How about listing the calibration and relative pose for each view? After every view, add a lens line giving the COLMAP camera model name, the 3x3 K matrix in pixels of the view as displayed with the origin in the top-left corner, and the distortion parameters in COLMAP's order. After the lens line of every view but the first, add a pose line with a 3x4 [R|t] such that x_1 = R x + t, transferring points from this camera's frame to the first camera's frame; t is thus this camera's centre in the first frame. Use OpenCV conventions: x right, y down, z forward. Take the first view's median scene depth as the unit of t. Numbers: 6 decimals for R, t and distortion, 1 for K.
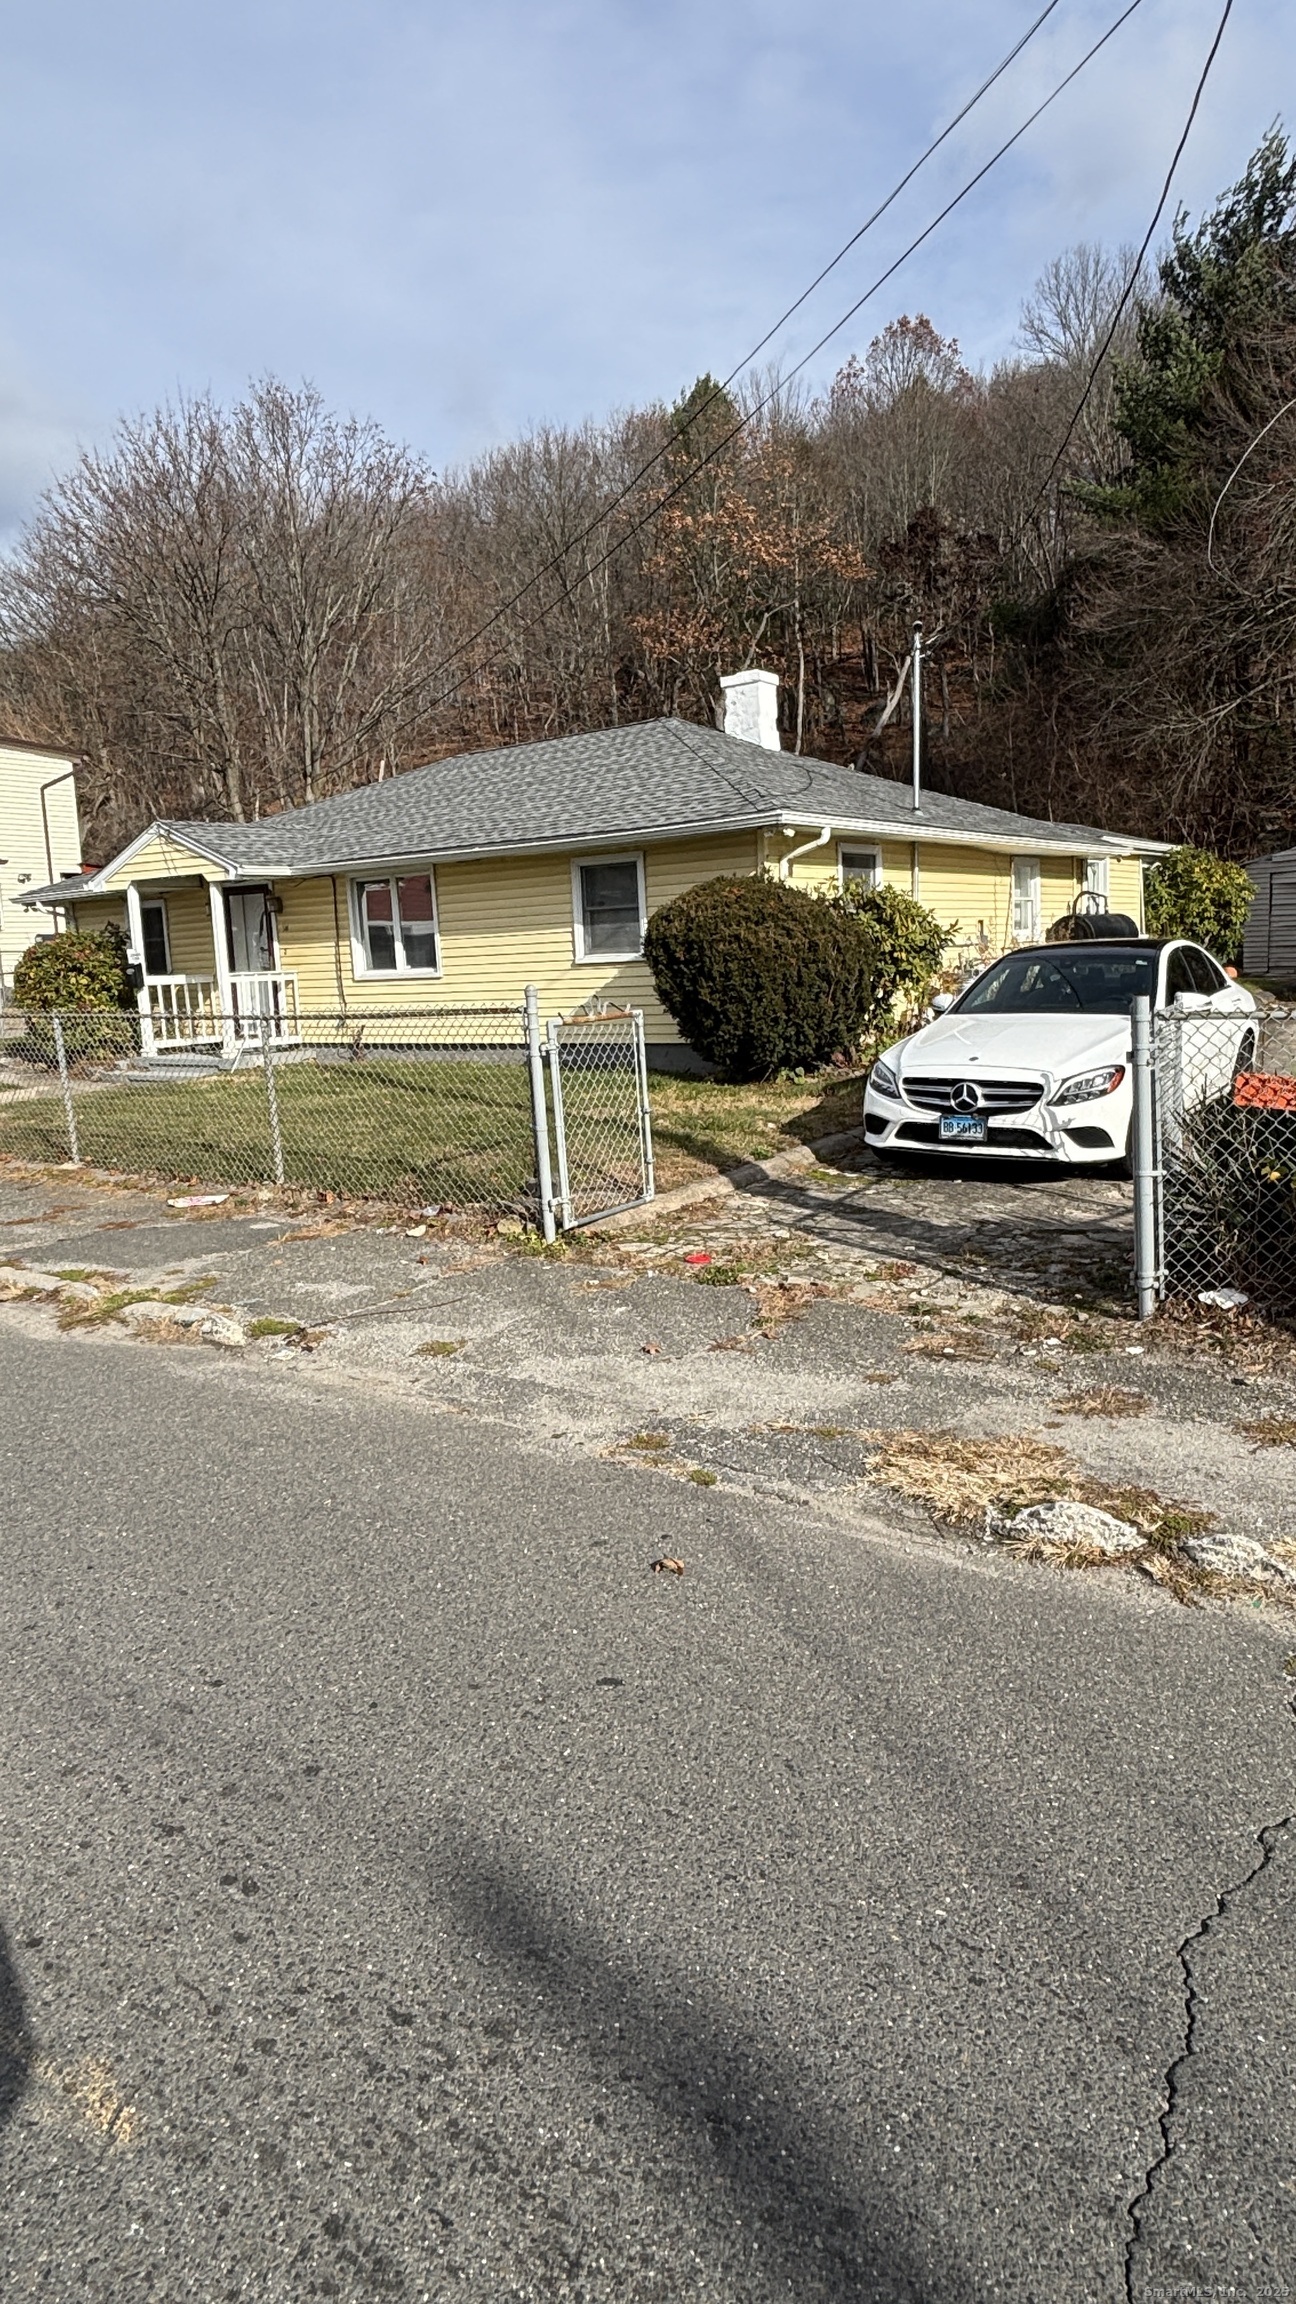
lens RADIAL K [[1340.9, 0, 648.0], [0, 1340.9, 1152.0], [0, 0, 1]] dist [0.025255, 0.000678]
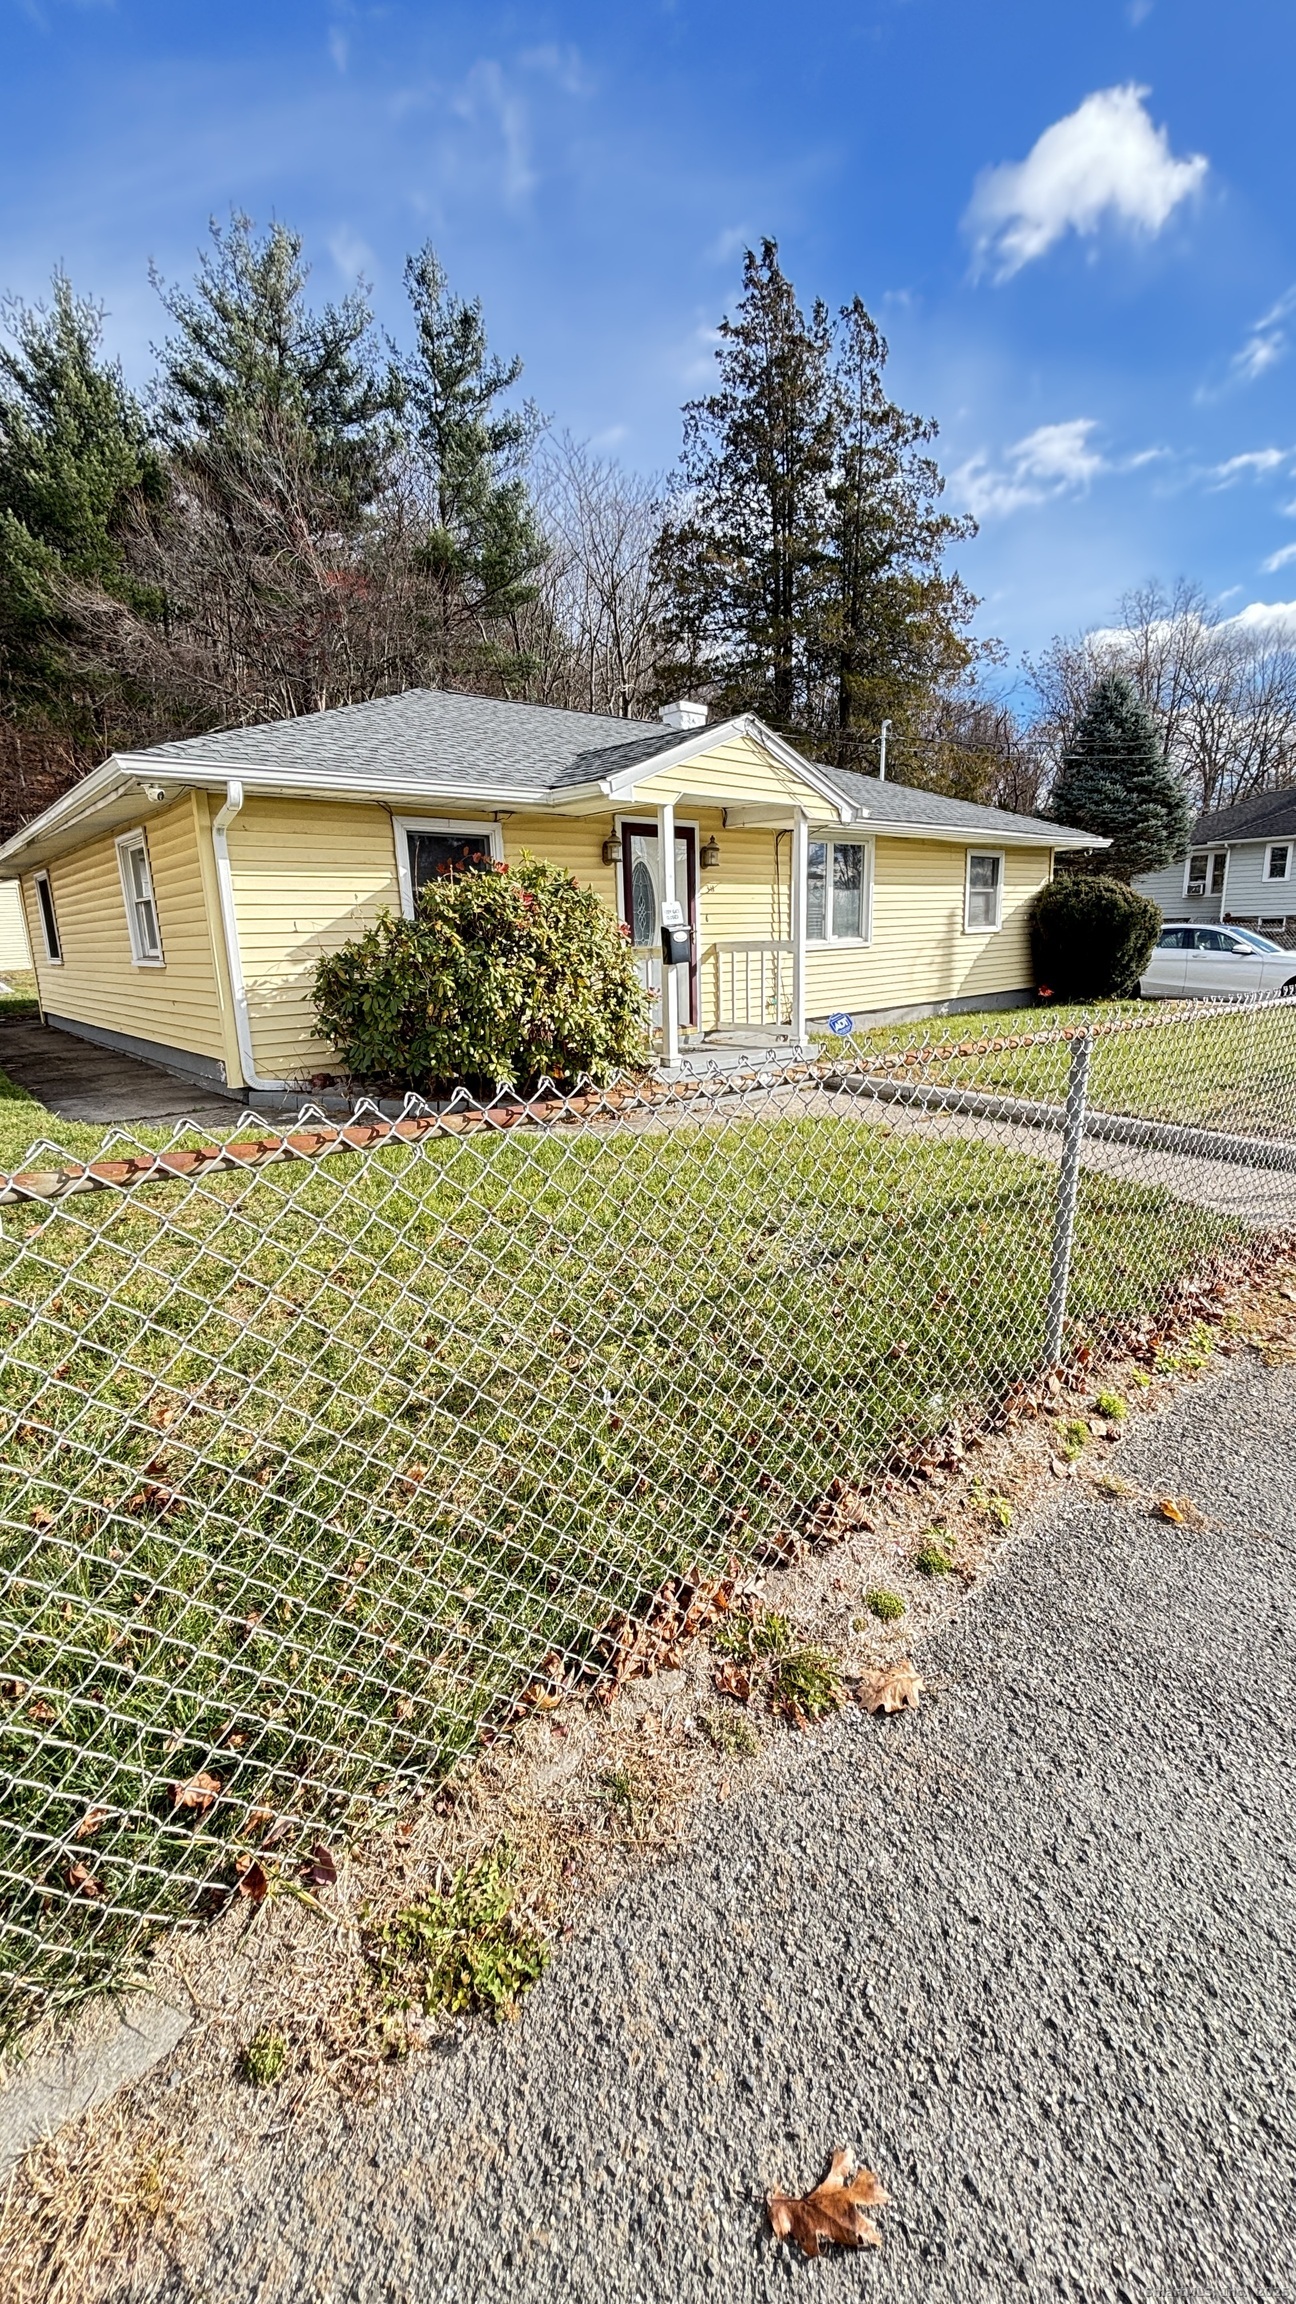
lens RADIAL K [[888.2, 0, 674.3], [0, 888.2, 1129.1], [0, 0, 1]] dist [0.016344, -0.000078]
pose [[0.182407, -0.178485, 0.966887, -0.866893], [0.167945, 0.974589, 0.148224, -0.115577], [-0.968774, 0.135347, 0.207747, 0.991872]]
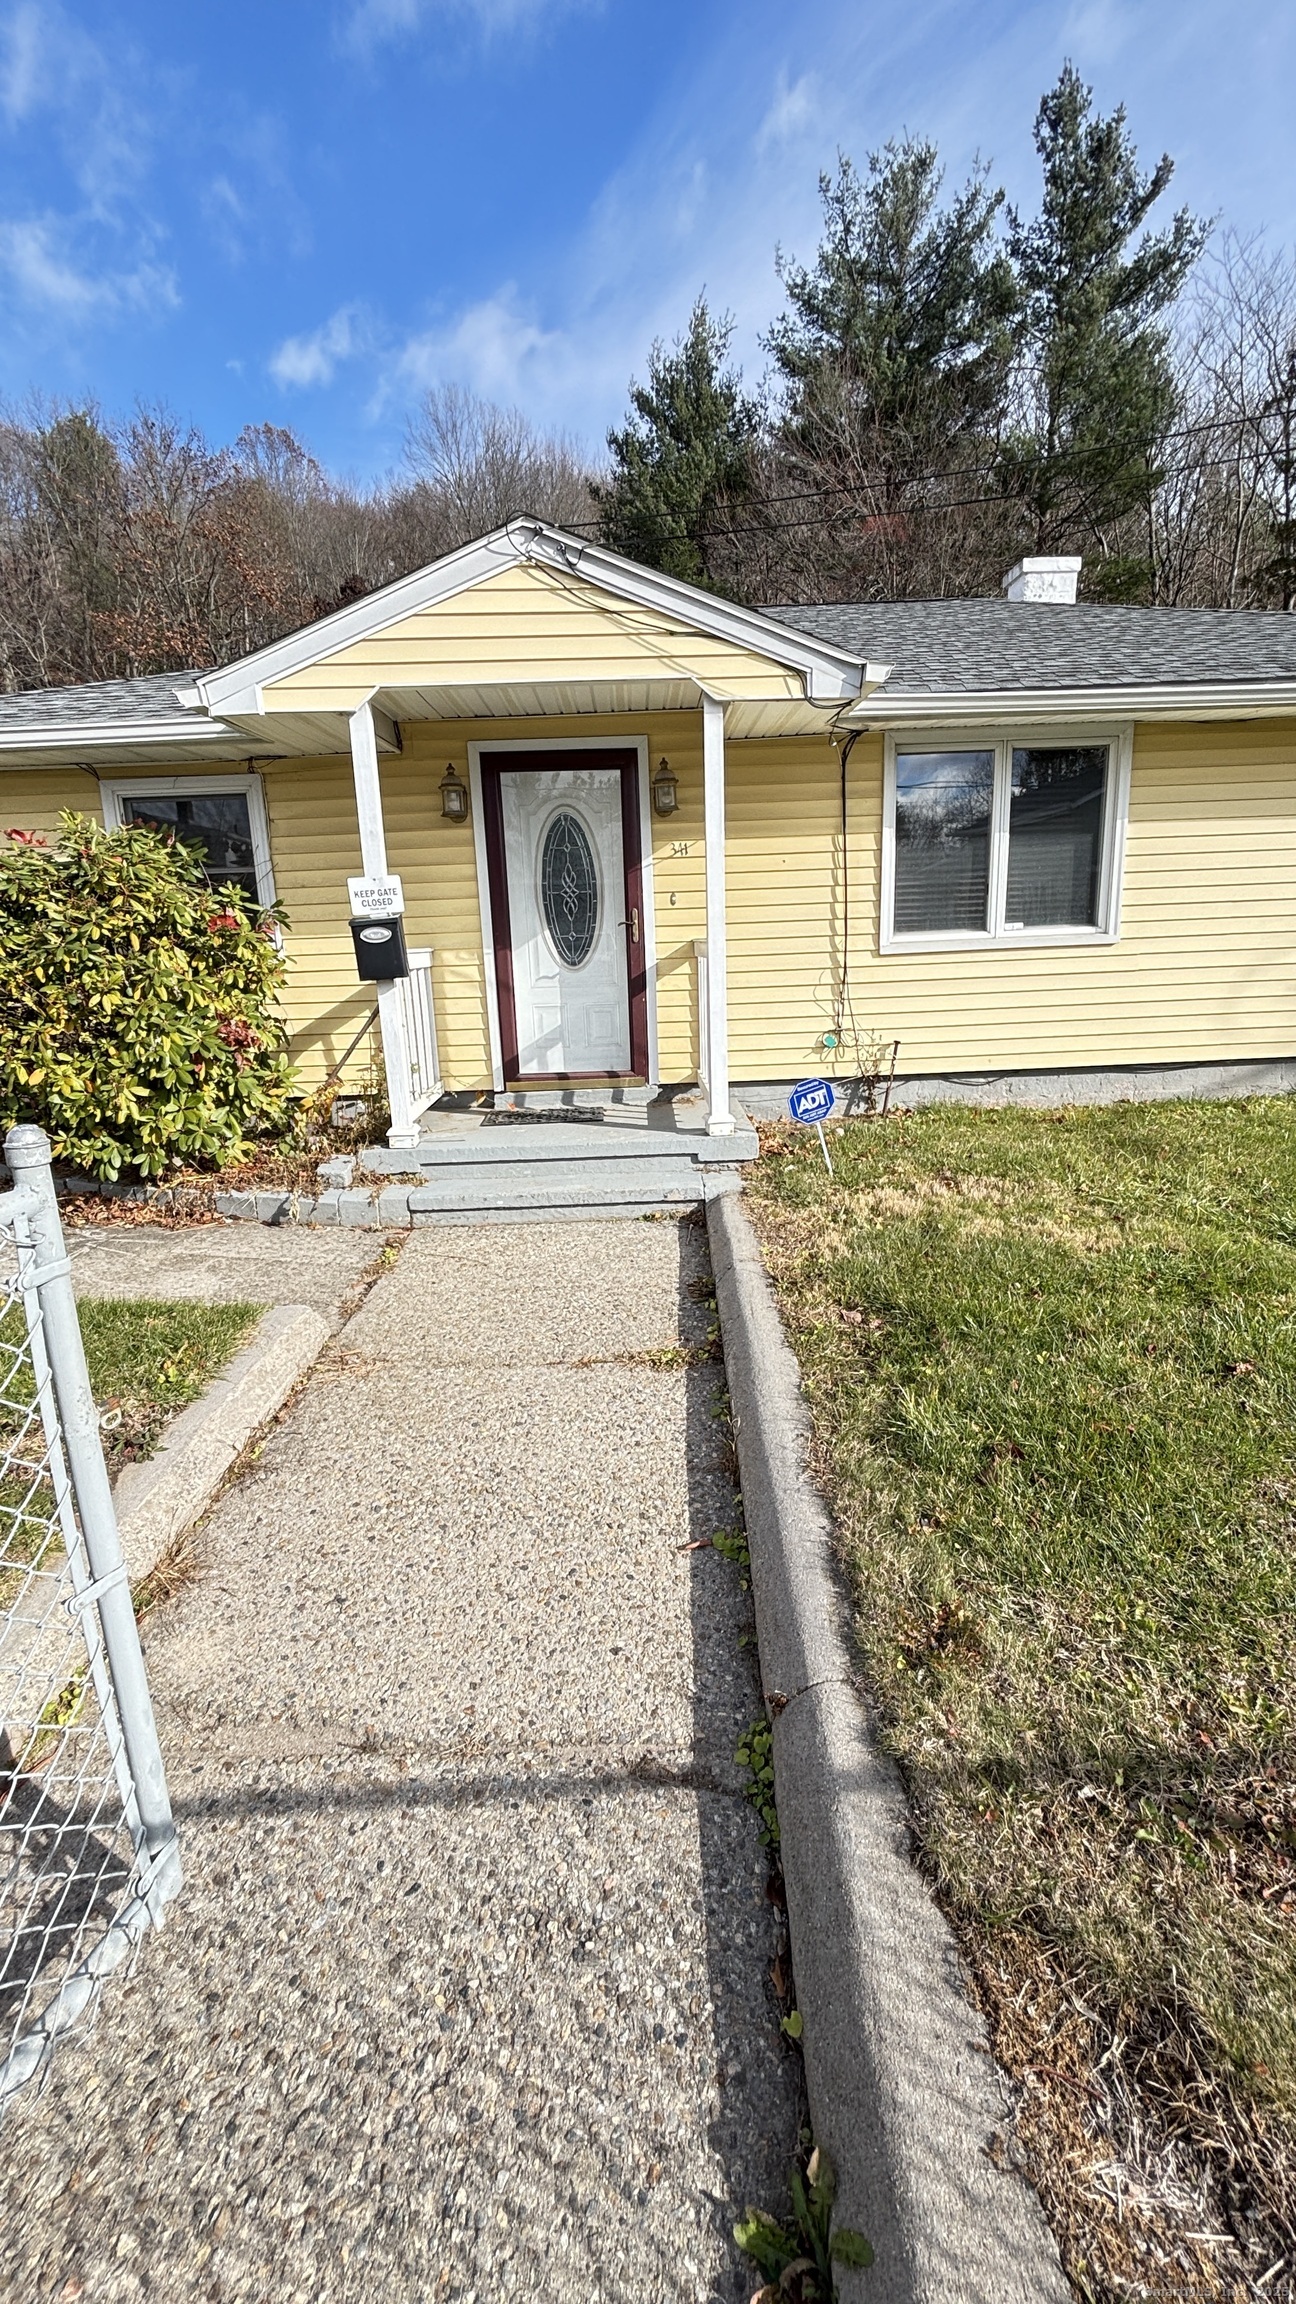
lens RADIAL K [[909.1, 0, 648.0], [0, 909.1, 1152.0], [0, 0, 1]] dist [-0.000753, -0.000294]
pose [[0.776460, -0.136430, 0.615221, -0.525135], [0.096757, 0.990517, 0.097539, -0.097289], [-0.622694, -0.016209, 0.782298, 0.799617]]
